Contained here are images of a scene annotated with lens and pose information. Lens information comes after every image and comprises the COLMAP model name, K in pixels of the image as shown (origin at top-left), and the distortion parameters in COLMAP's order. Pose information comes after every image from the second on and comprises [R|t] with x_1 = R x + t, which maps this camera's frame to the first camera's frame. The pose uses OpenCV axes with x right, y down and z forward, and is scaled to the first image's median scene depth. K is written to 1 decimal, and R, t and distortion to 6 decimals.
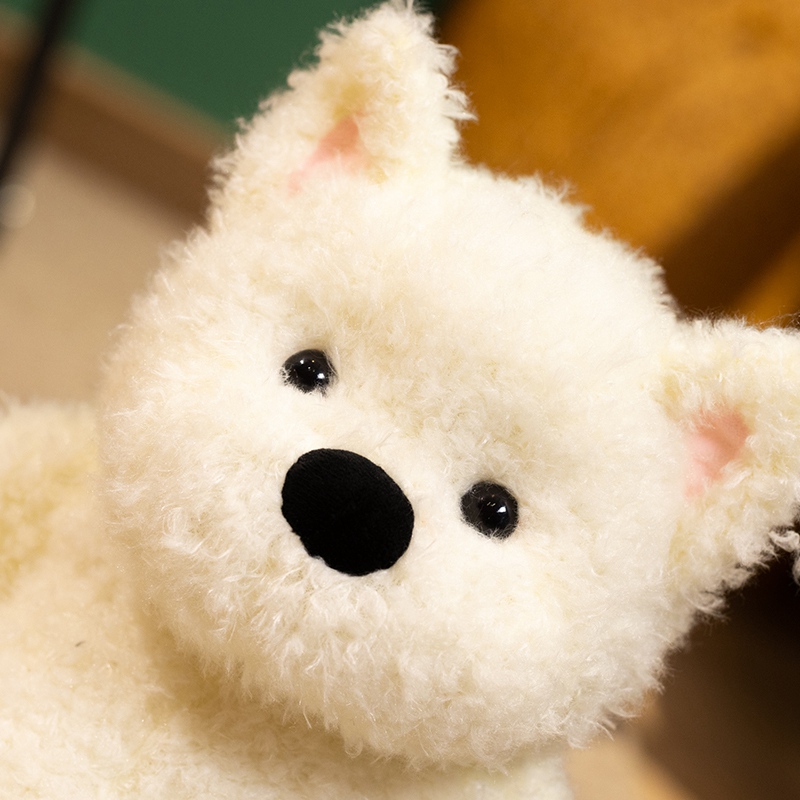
lens RADIAL K [[3028.3, 0, 400.0], [0, 3028.3, 400.0], [0, 0, 1]] dist [-0.240114, -1.469716]
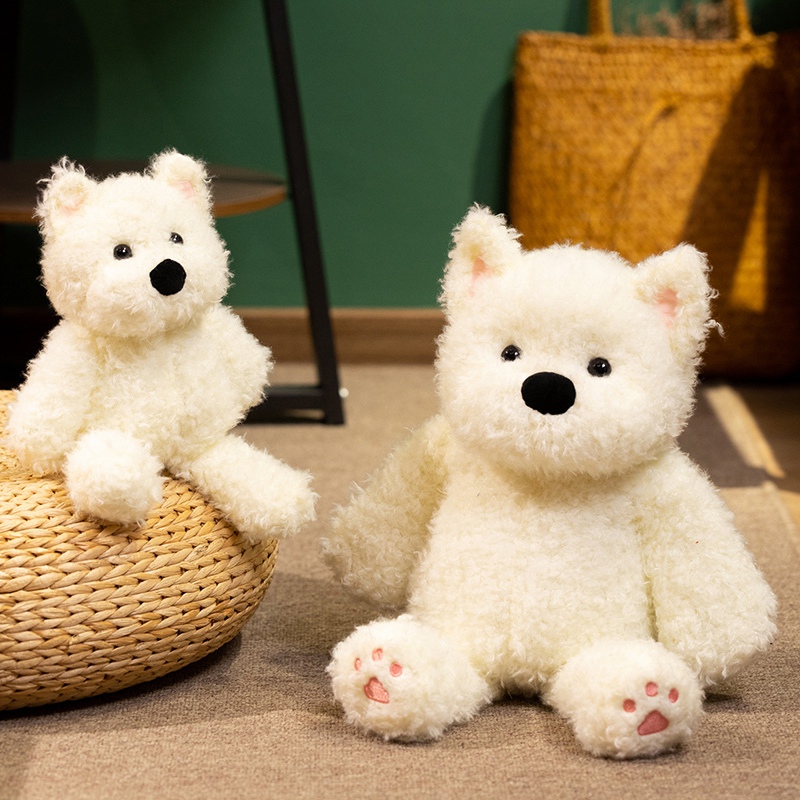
lens RADIAL K [[3028.3, 0, 400.0], [0, 3028.3, 400.0], [0, 0, 1]] dist [-0.240114, -1.469716]
pose [[0.880061, -0.470662, -0.063006, 0.029663], [0.466443, 0.881690, -0.071091, 0.161080], [0.089012, 0.033176, 0.995478, -1.525777]]
